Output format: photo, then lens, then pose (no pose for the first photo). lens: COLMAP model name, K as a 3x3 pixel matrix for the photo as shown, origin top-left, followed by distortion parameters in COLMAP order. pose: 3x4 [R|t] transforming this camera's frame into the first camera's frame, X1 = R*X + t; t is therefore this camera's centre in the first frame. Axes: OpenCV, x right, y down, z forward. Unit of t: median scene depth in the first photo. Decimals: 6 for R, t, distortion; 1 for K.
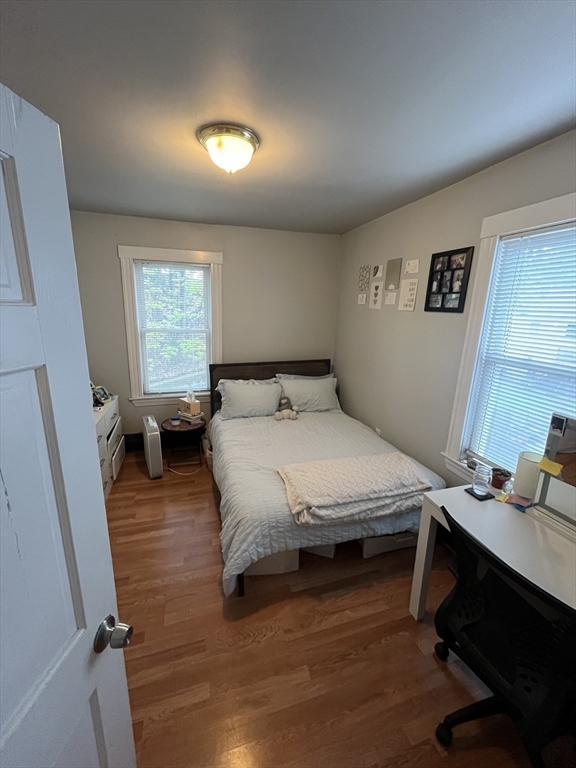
lens RADIAL K [[310.4, 0, 286.3], [0, 310.4, 382.8], [0, 0, 1]] dist [-0.006120, -0.000426]
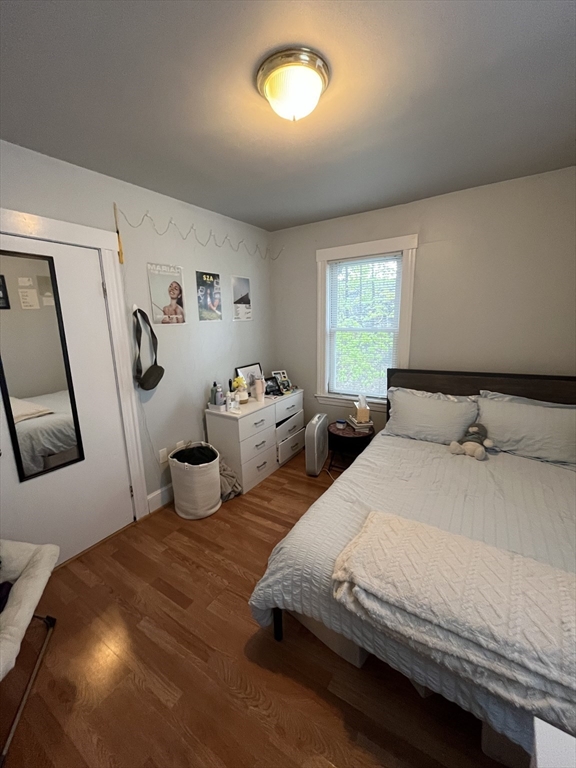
lens RADIAL K [[310.4, 0, 287.6], [0, 310.4, 382.9], [0, 0, 1]] dist [-0.006120, -0.000426]
pose [[0.642651, 0.109903, -0.758236, 0.243115], [-0.136492, 0.990250, 0.027847, -0.005317], [0.753903, 0.085597, 0.651385, 0.251453]]
